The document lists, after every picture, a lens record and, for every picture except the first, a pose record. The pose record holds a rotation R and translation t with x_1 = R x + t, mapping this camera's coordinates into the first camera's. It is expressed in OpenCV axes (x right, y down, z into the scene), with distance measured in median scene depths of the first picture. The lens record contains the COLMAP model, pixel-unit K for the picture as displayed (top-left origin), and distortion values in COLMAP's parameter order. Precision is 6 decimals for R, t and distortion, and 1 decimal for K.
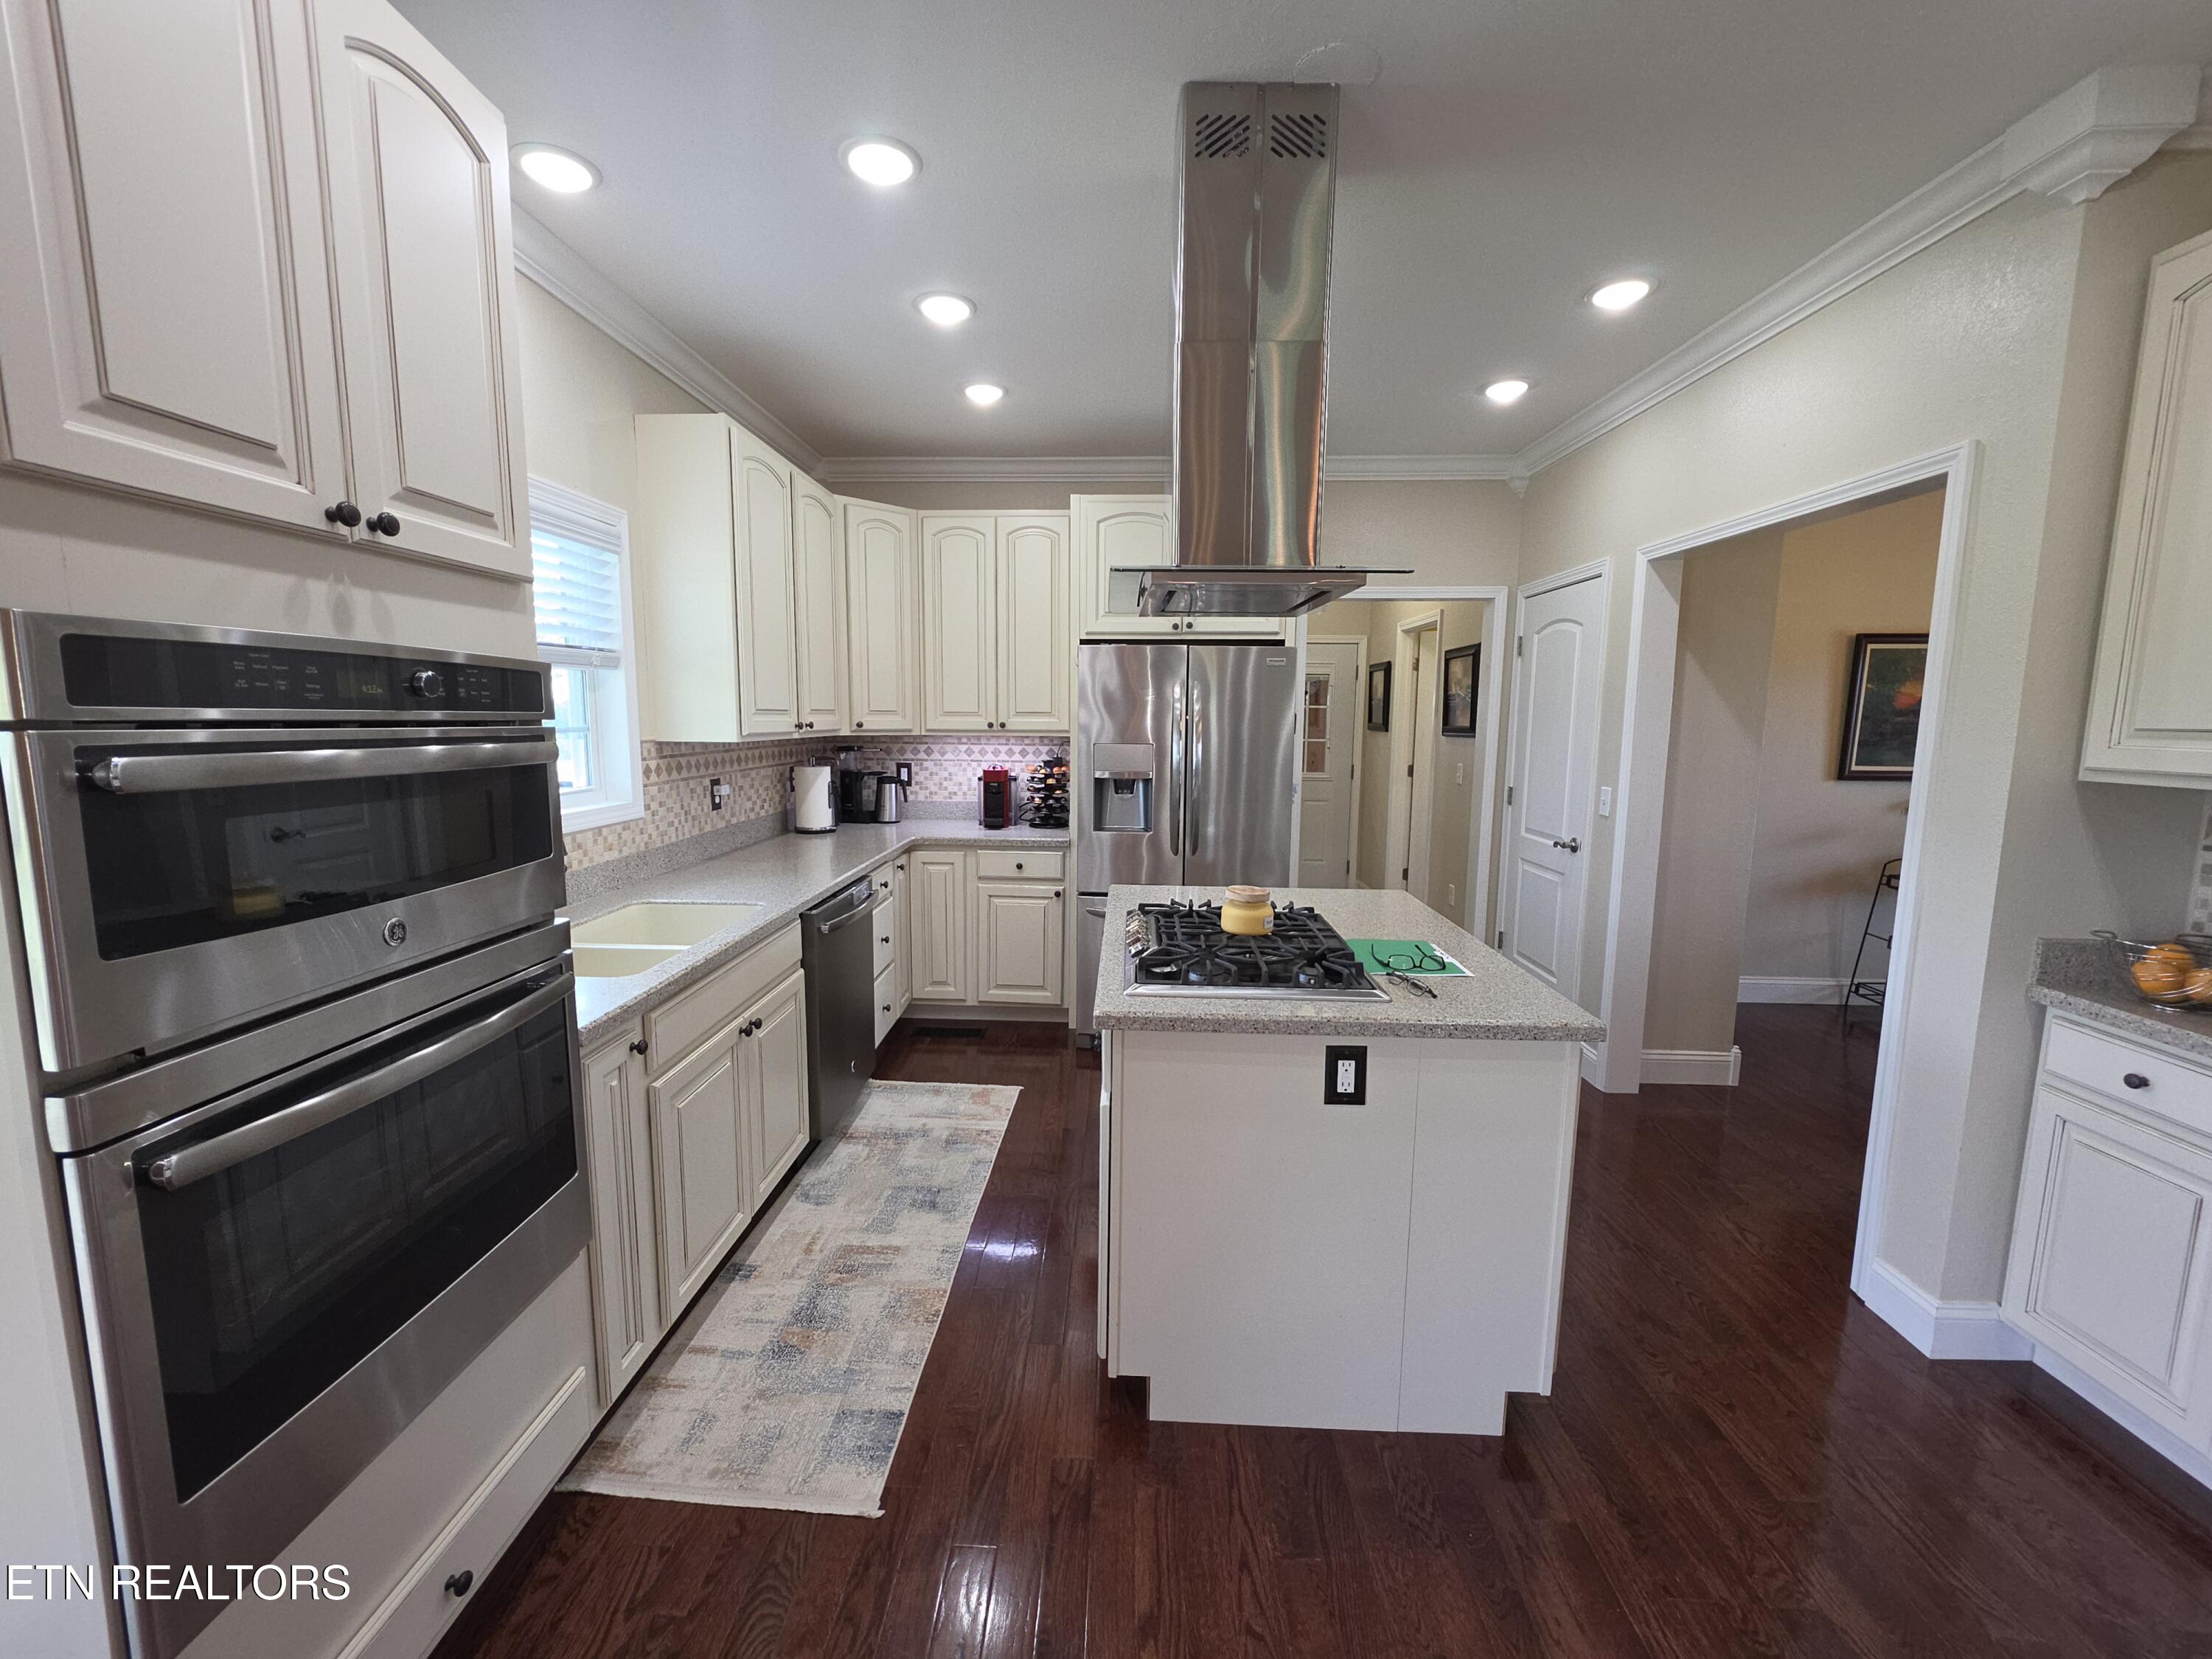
lens RADIAL K [[884.2, 0, 1085.3], [0, 884.2, 823.6], [0, 0, 1]] dist [-0.003219, -0.000186]
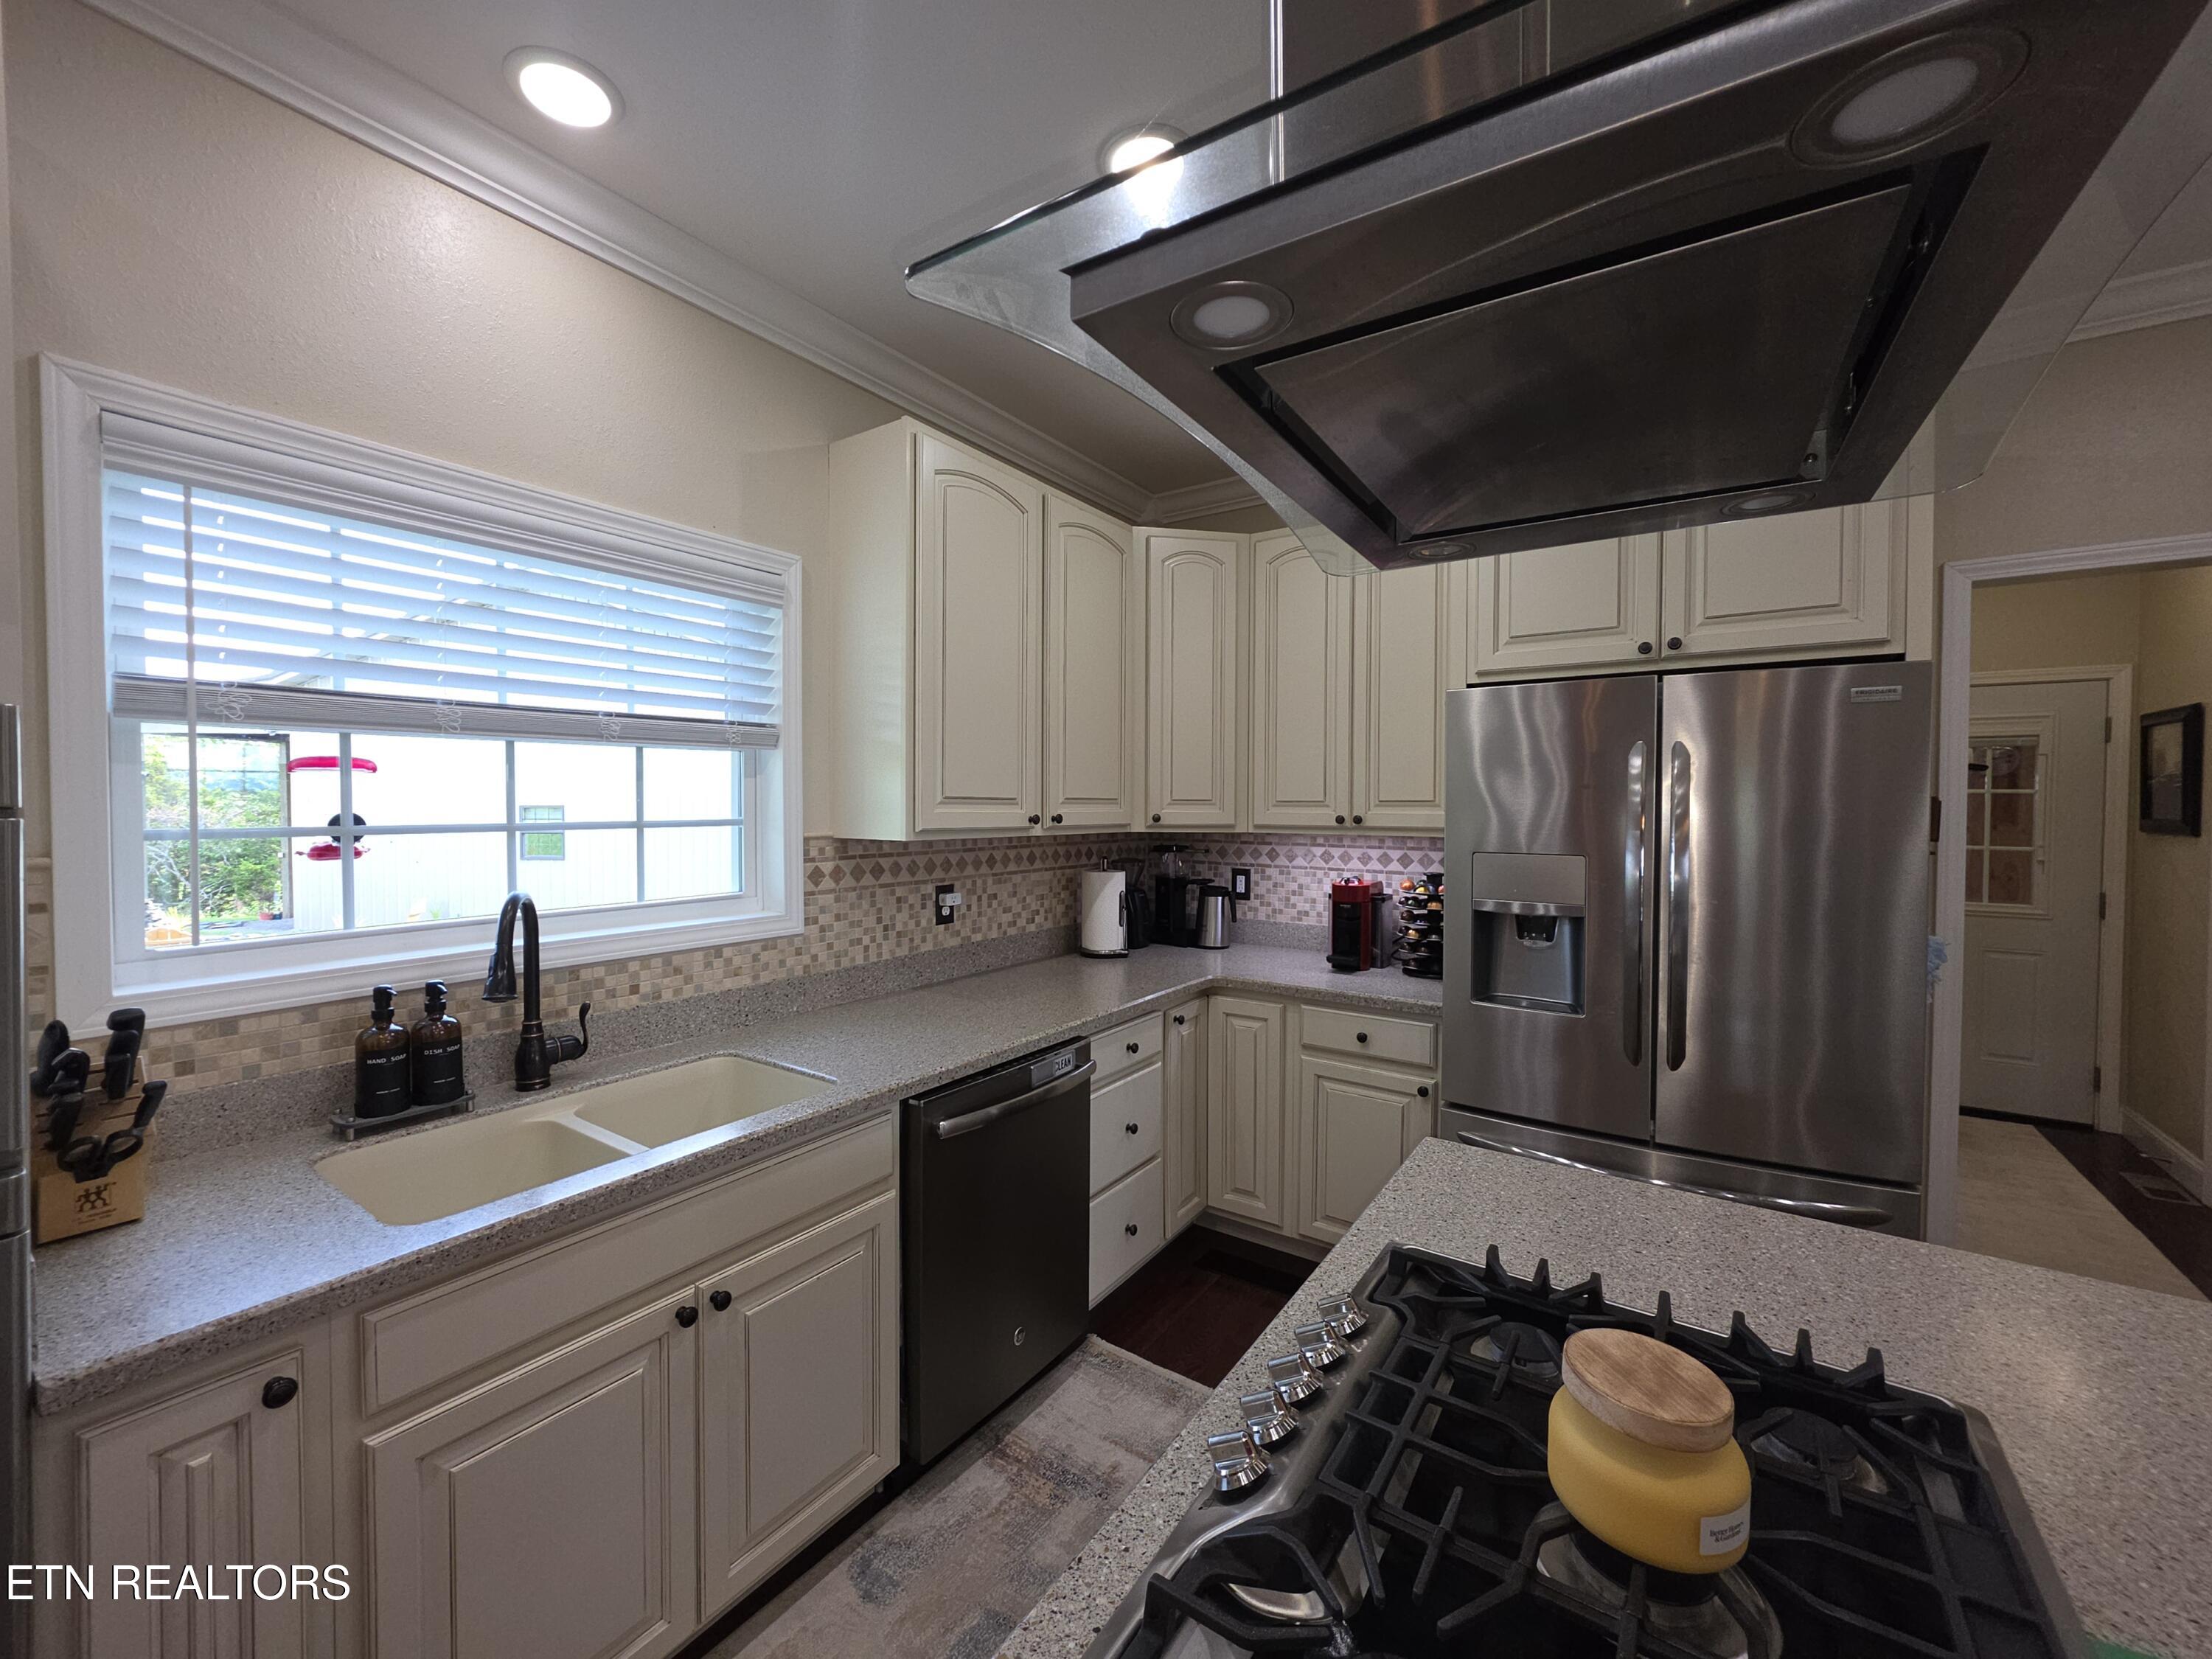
lens RADIAL K [[884.2, 0, 1085.3], [0, 884.2, 823.6], [0, 0, 1]] dist [-0.003219, -0.000186]
pose [[0.846409, 0.008186, -0.532470, 0.137611], [-0.063961, 0.994206, -0.086388, -0.054846], [0.528678, 0.107177, 0.842029, 0.476096]]
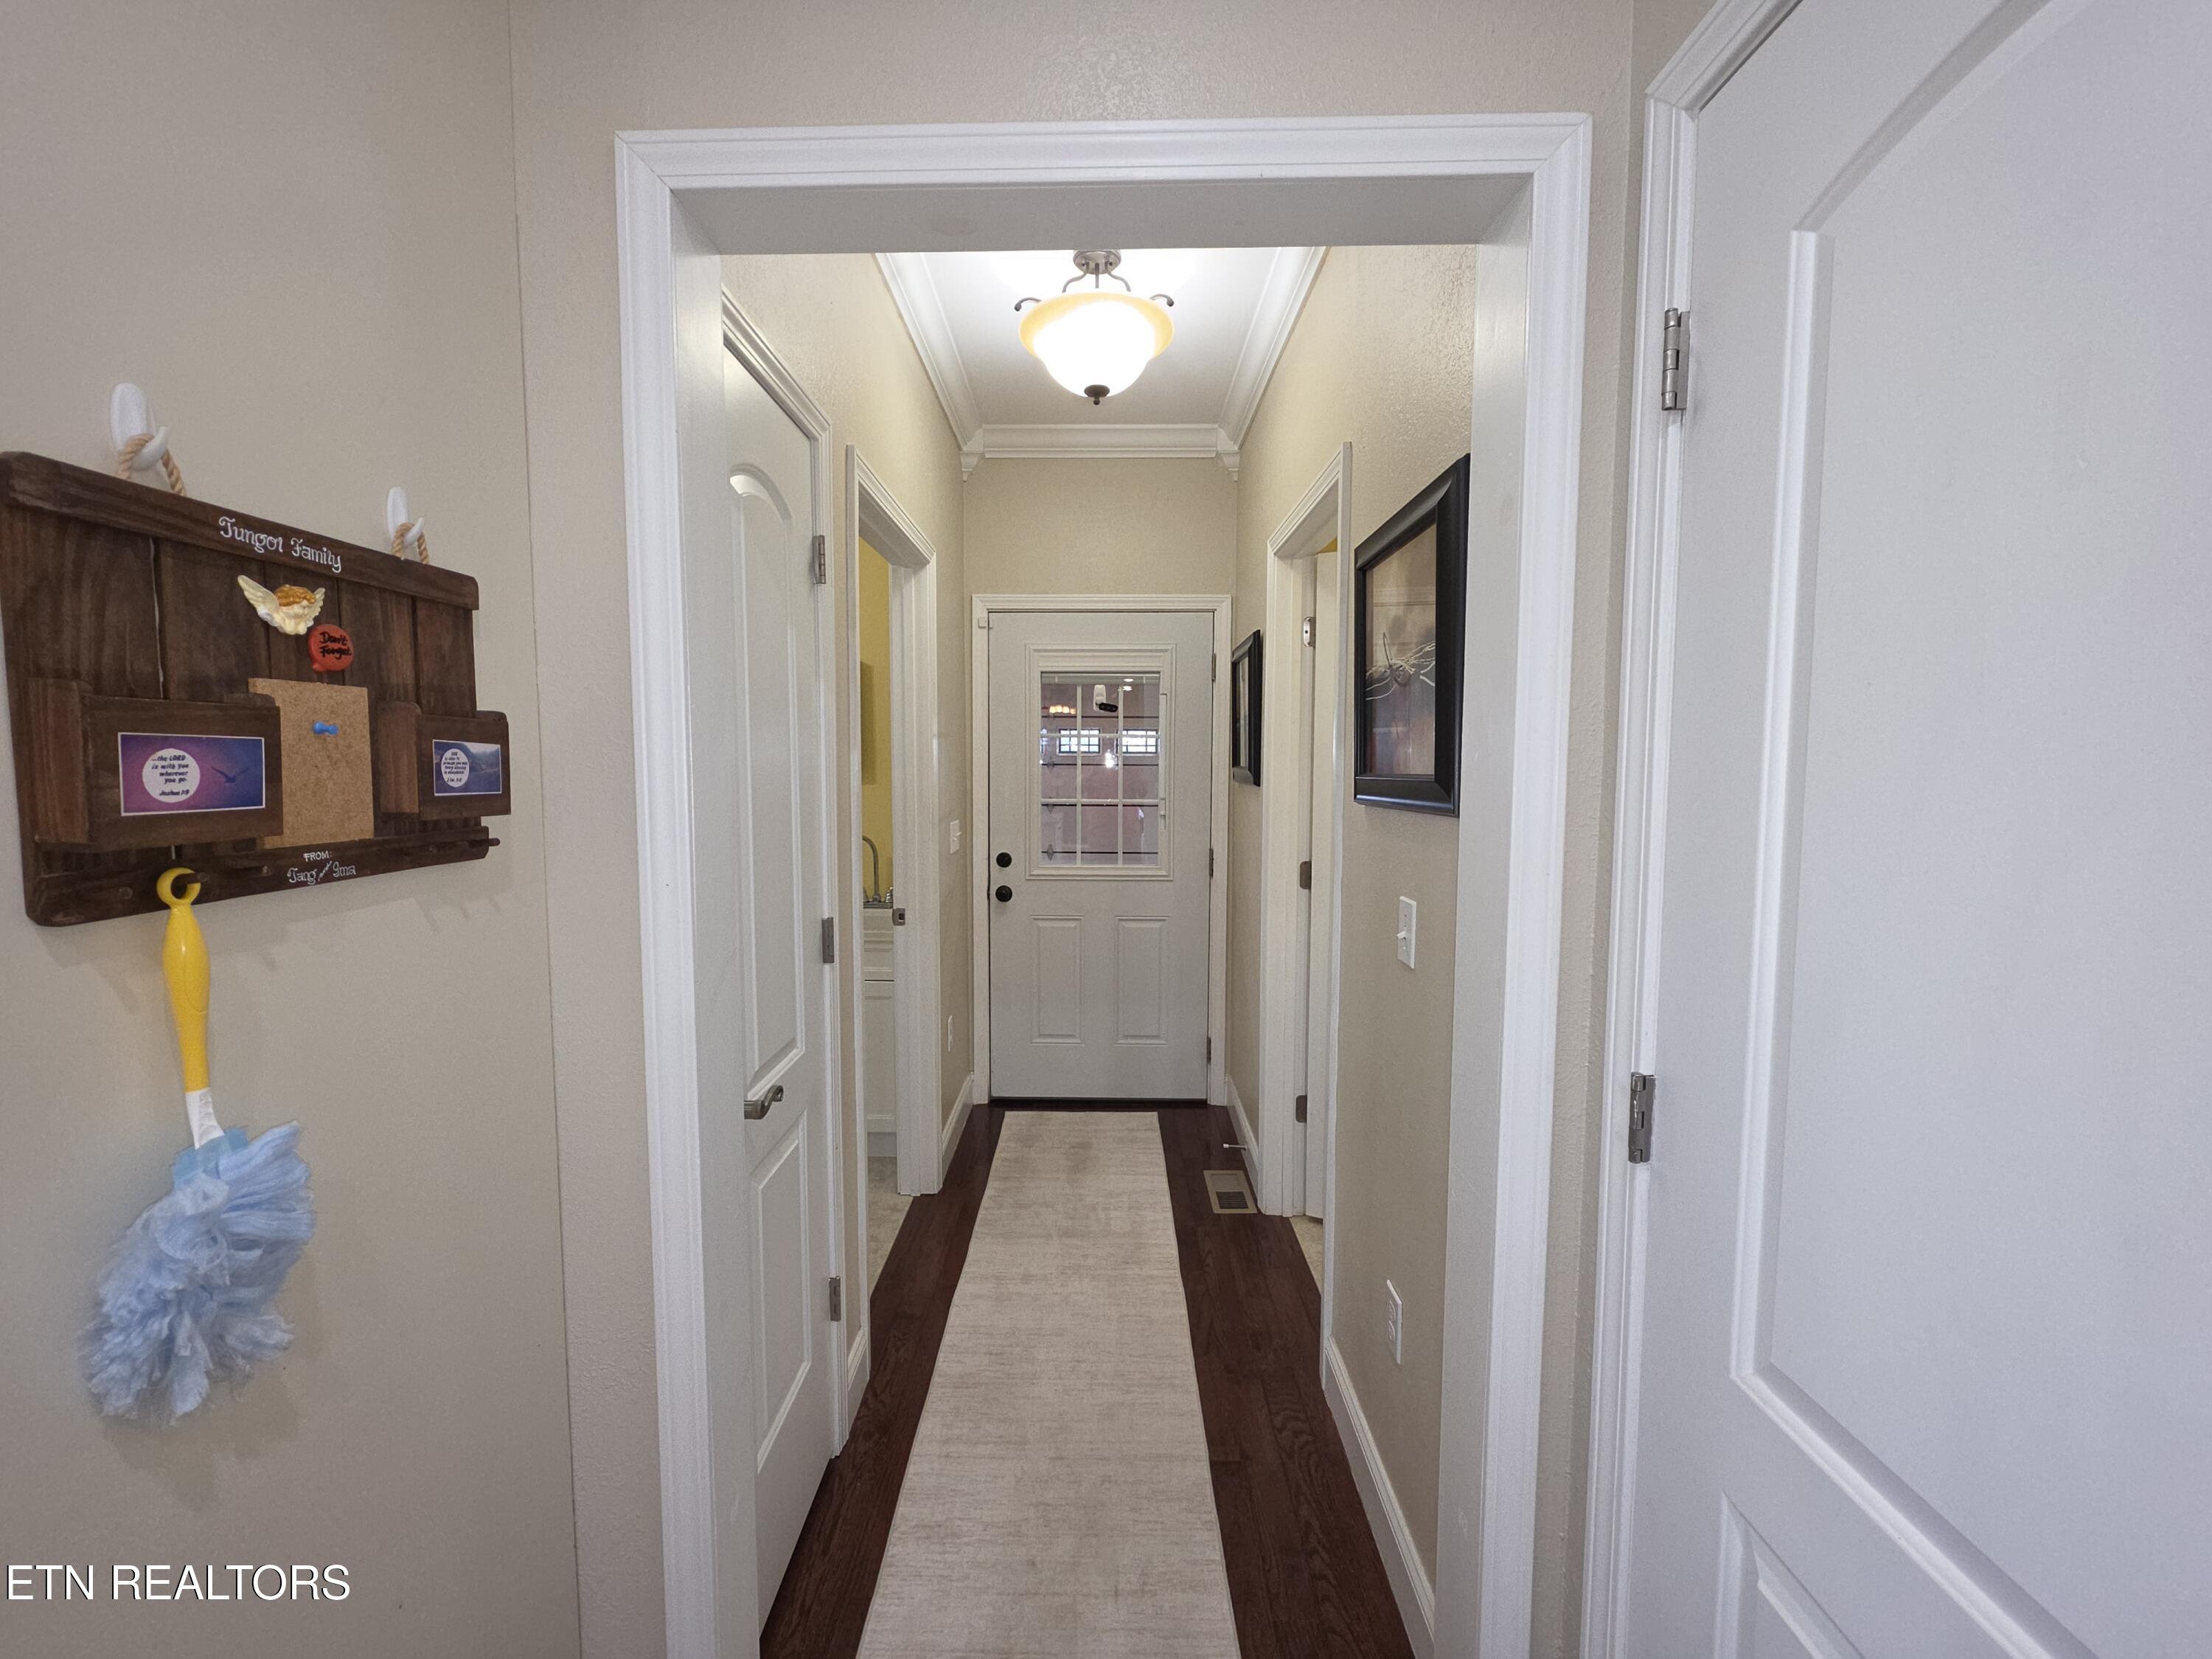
lens RADIAL K [[884.2, 0, 1085.3], [0, 884.2, 823.6], [0, 0, 1]] dist [-0.003219, -0.000186]
pose [[0.999613, -0.008338, 0.026558, 0.542840], [0.009715, 0.998593, -0.052131, -0.138753], [-0.026086, 0.052369, 0.998287, 1.242307]]
